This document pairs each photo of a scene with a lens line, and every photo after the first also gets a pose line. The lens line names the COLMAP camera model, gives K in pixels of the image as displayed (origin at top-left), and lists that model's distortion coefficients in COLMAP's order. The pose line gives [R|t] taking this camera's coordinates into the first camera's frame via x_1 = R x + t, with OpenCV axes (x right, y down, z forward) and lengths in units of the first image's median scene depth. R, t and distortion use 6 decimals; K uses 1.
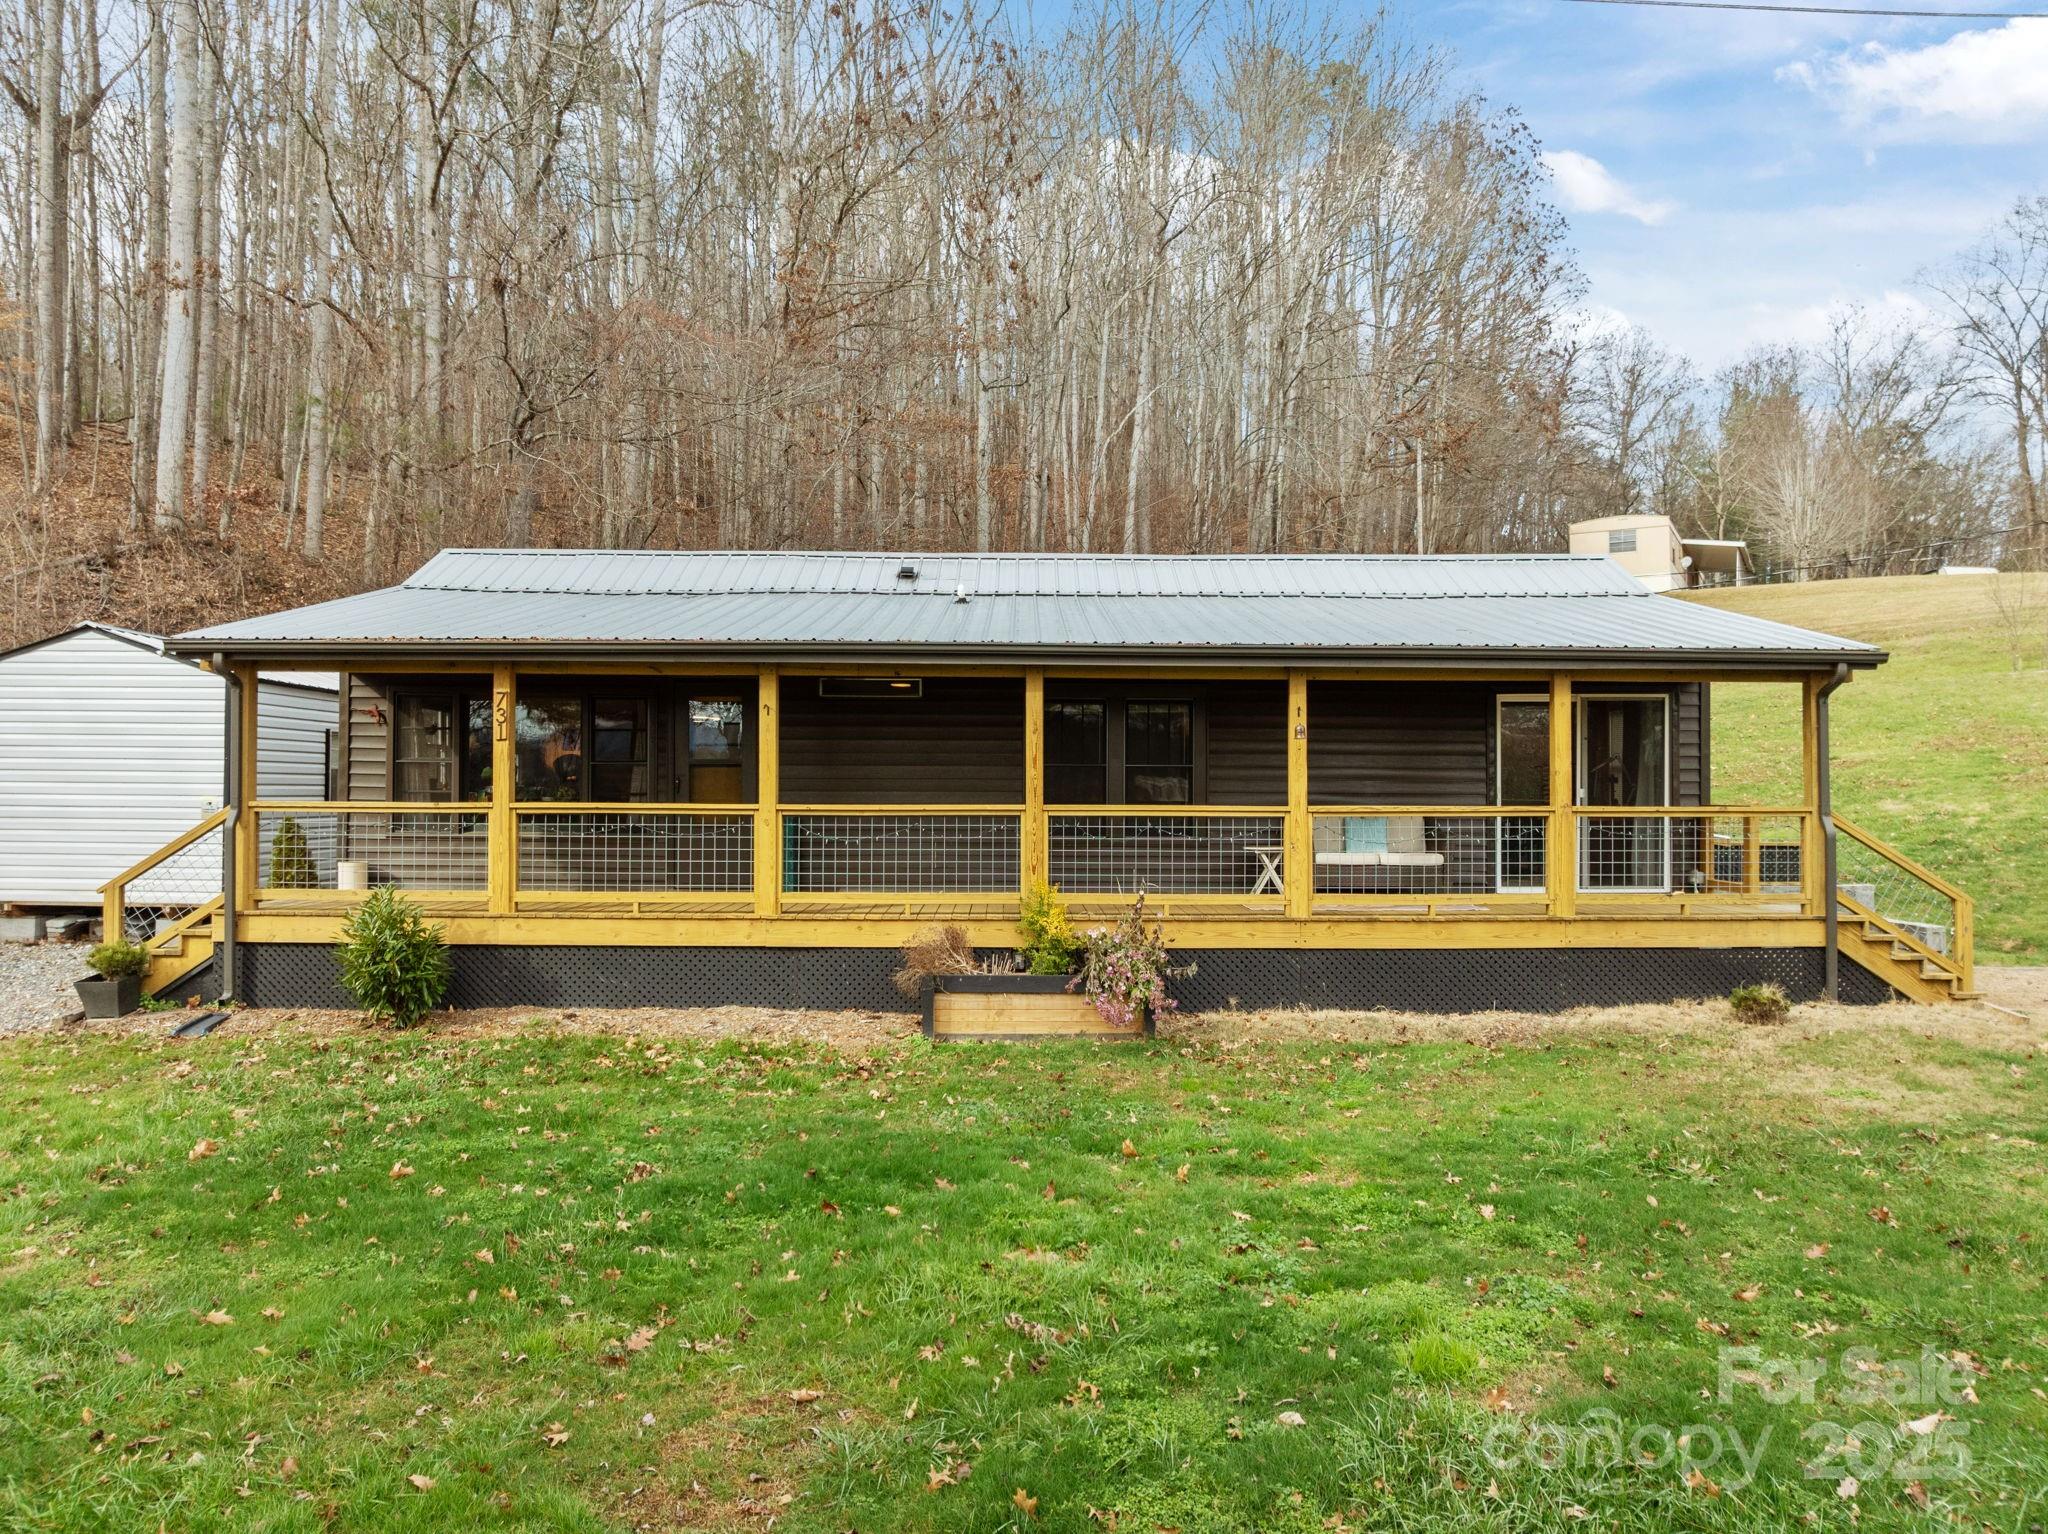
lens RADIAL K [[1446.0, 0, 1024.0], [0, 1446.0, 767.0], [0, 0, 1]] dist [-0.044039, 0.002031]
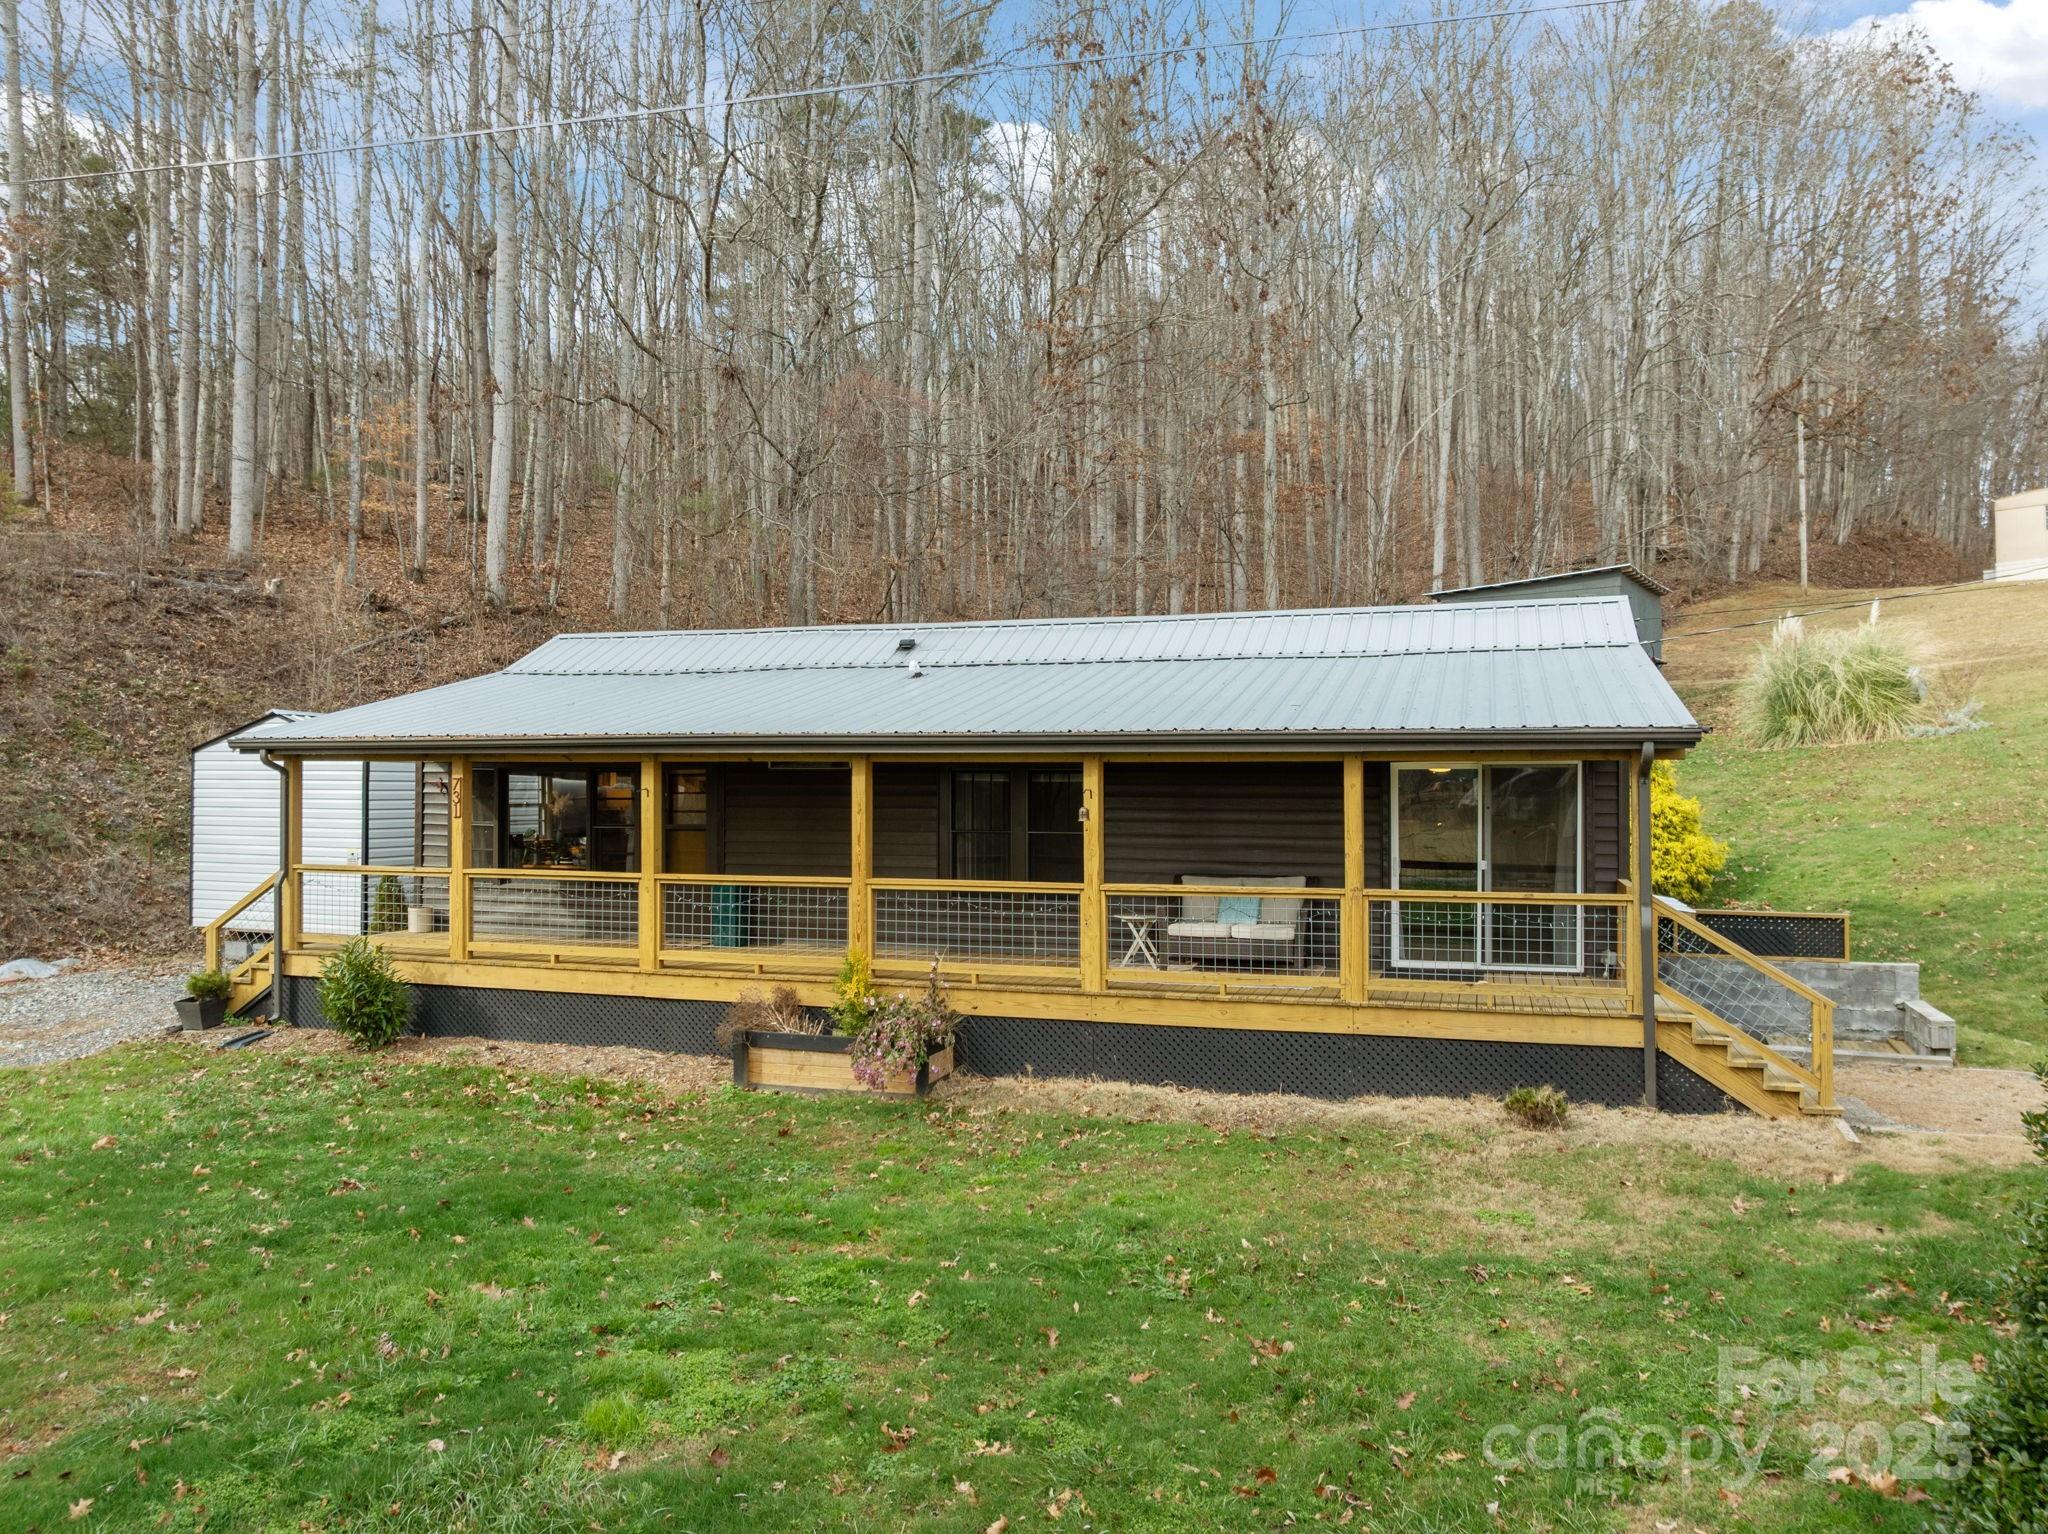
lens RADIAL K [[1446.0, 0, 1024.0], [0, 1446.0, 767.0], [0, 0, 1]] dist [-0.044039, 0.002031]
pose [[0.949510, -0.006295, -0.313674, 0.475176], [0.006462, 0.999979, -0.000506, -0.057775], [0.313671, -0.001546, 0.949531, -0.004282]]
